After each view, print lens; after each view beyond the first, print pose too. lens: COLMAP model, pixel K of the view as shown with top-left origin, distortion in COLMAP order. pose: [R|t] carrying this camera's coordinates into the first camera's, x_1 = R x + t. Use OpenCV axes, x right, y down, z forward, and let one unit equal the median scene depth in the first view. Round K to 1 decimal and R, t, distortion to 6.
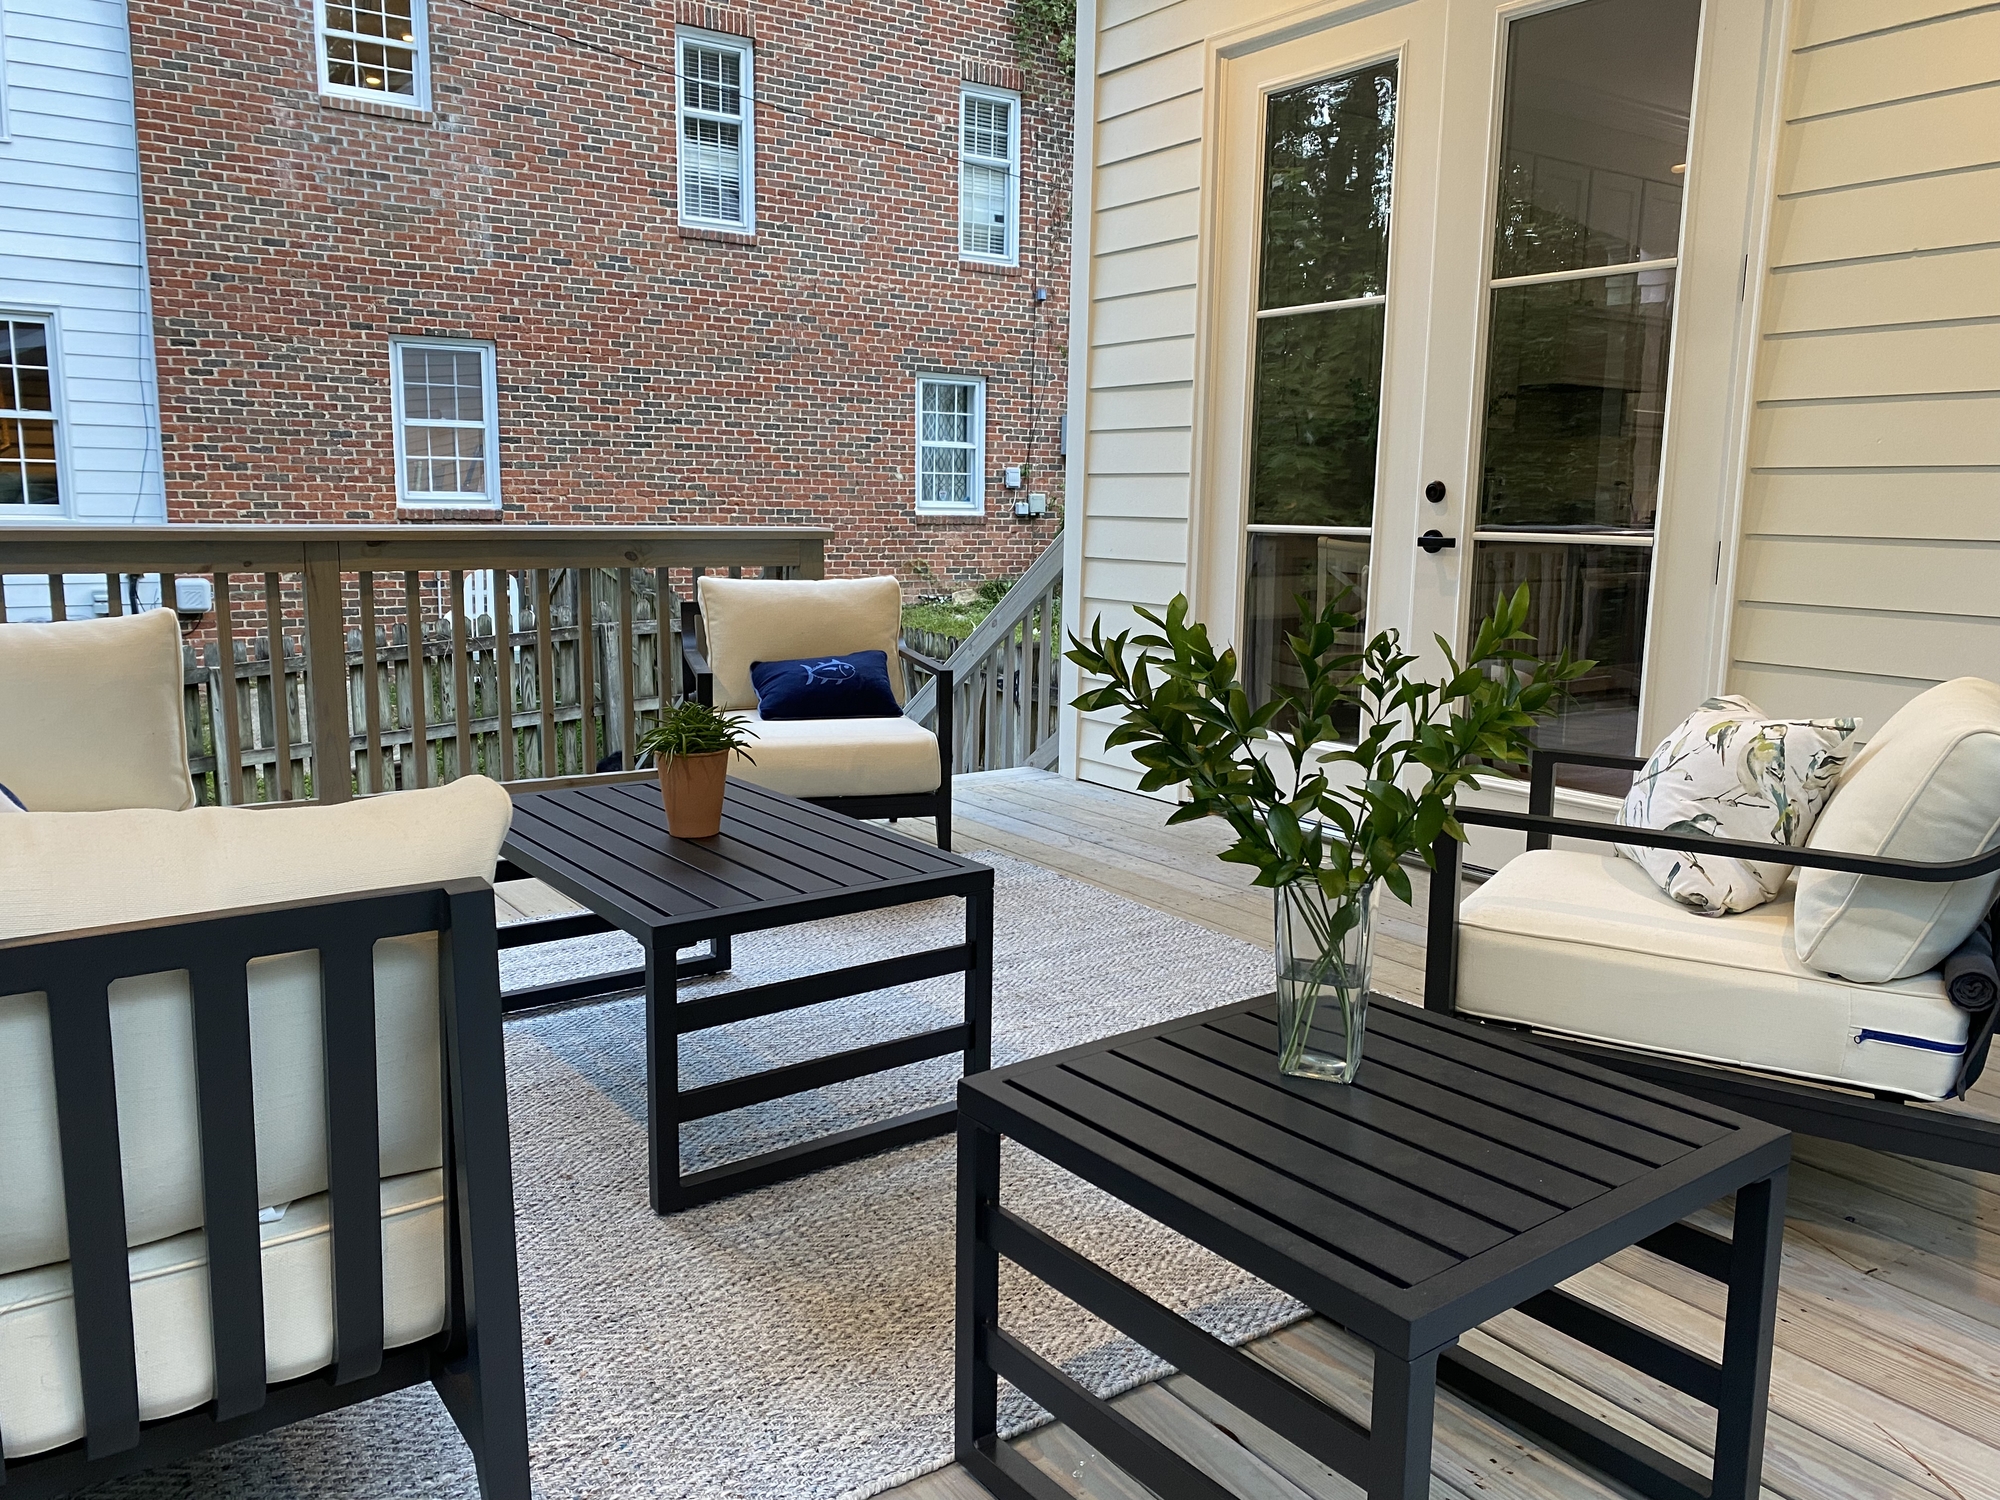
lens RADIAL K [[1501.6, 0, 999.4], [0, 1501.6, 744.9], [0, 0, 1]] dist [0.007718, 0.004825]
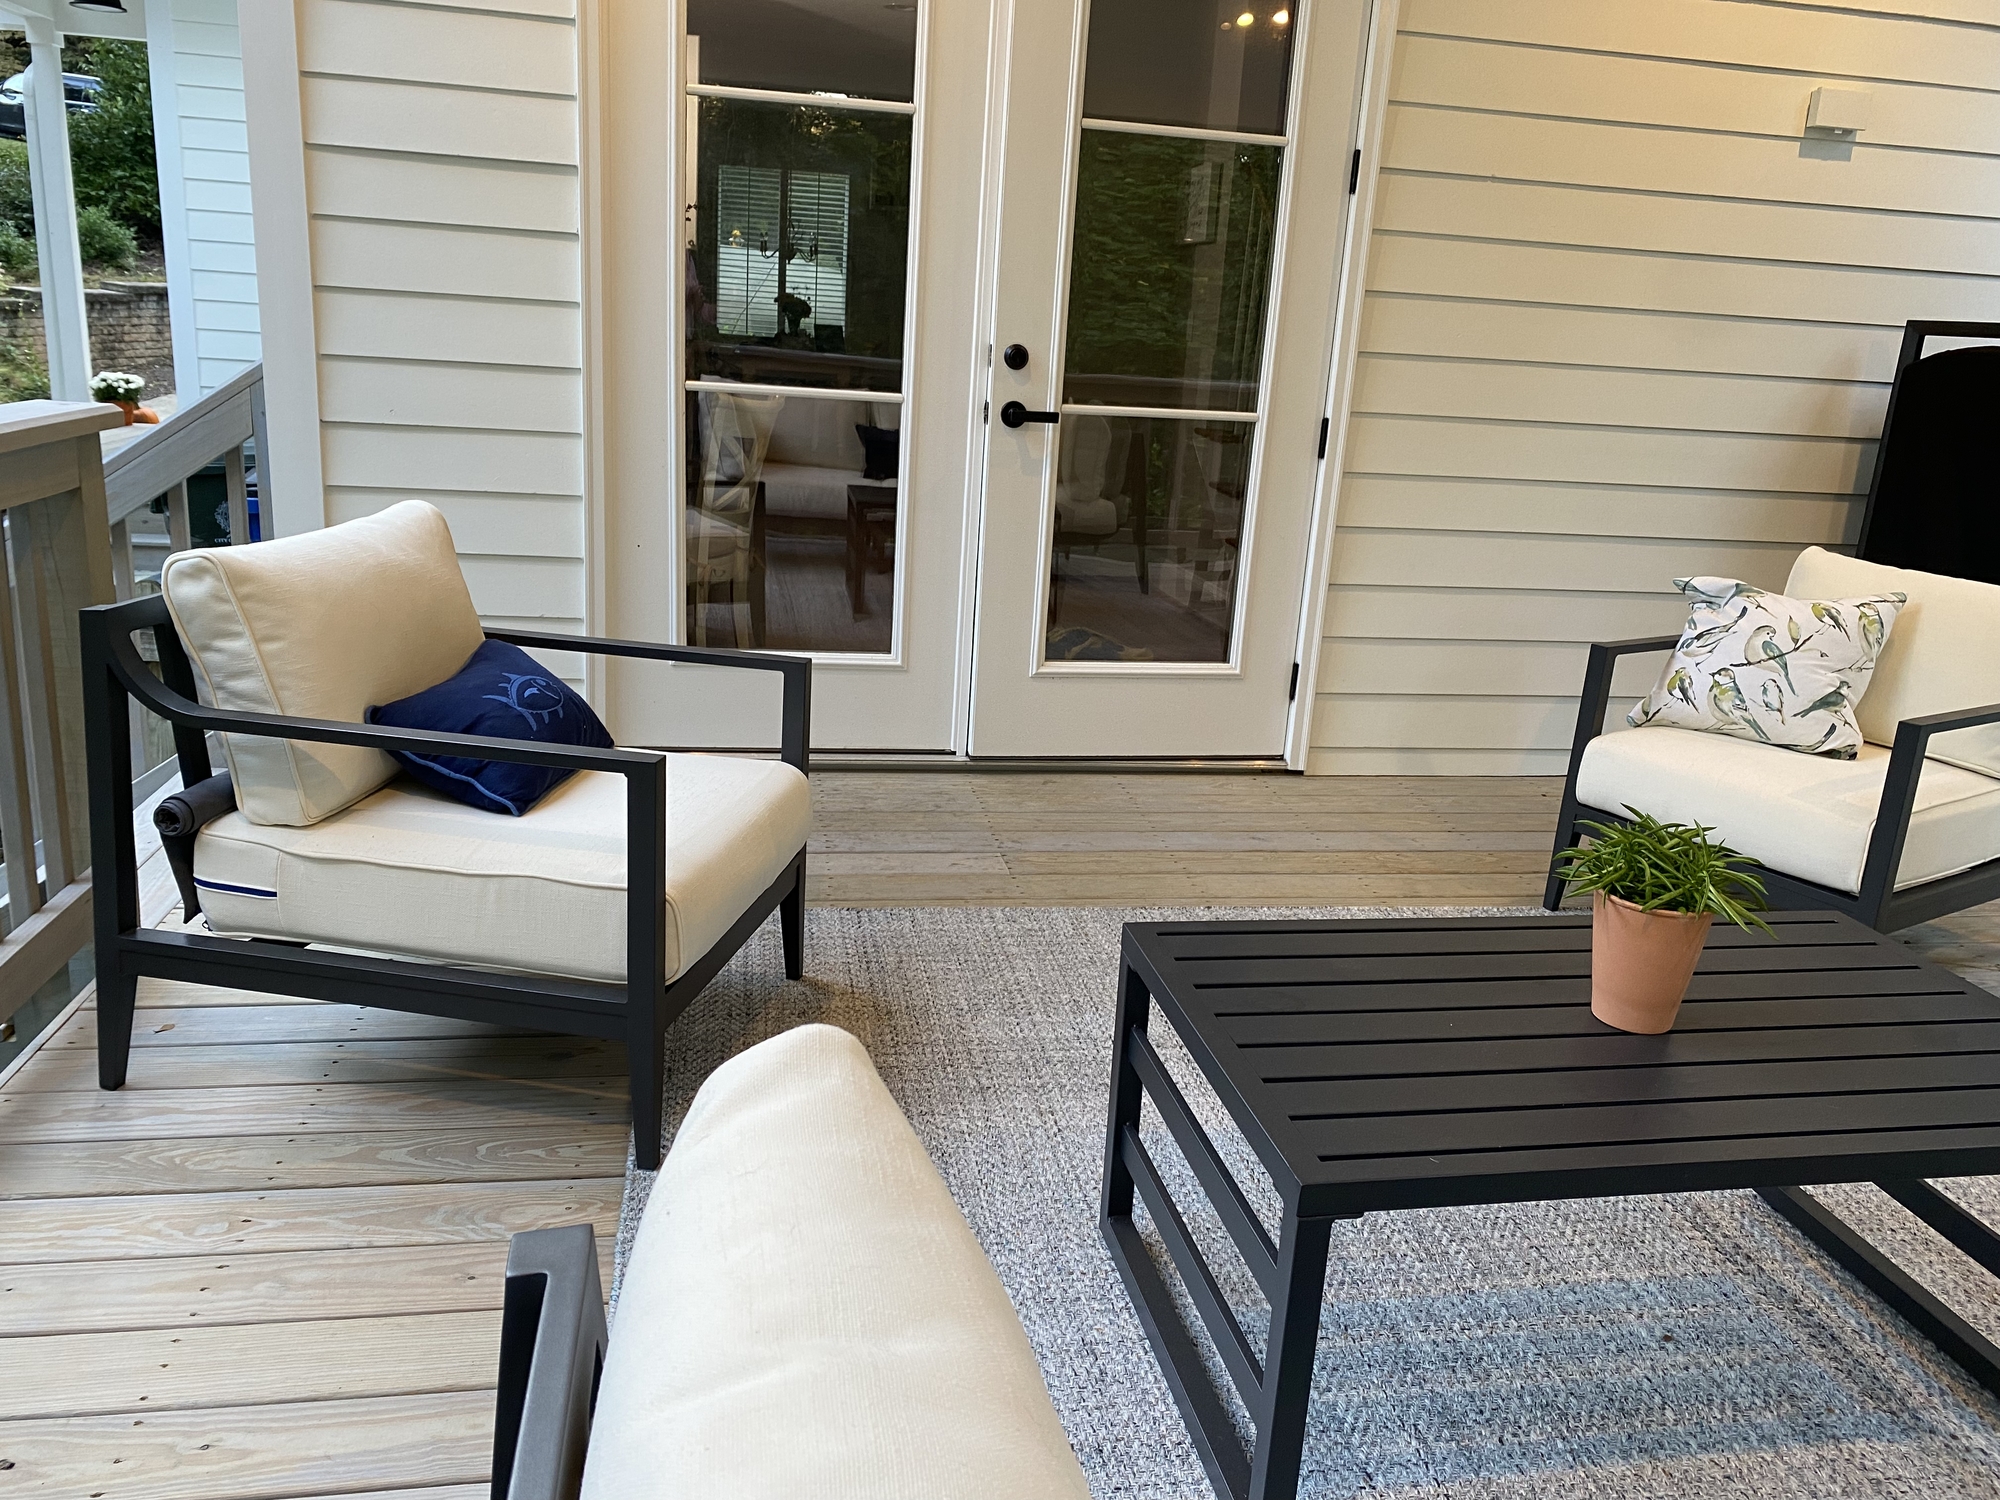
lens RADIAL K [[1501.6, 0, 996.4], [0, 1501.6, 748.2], [0, 0, 1]] dist [0.007718, 0.004825]
pose [[0.449748, -0.214391, 0.867043, -0.536950], [0.092300, 0.976722, 0.193634, -0.118580], [-0.888374, -0.007059, 0.459067, 0.618768]]
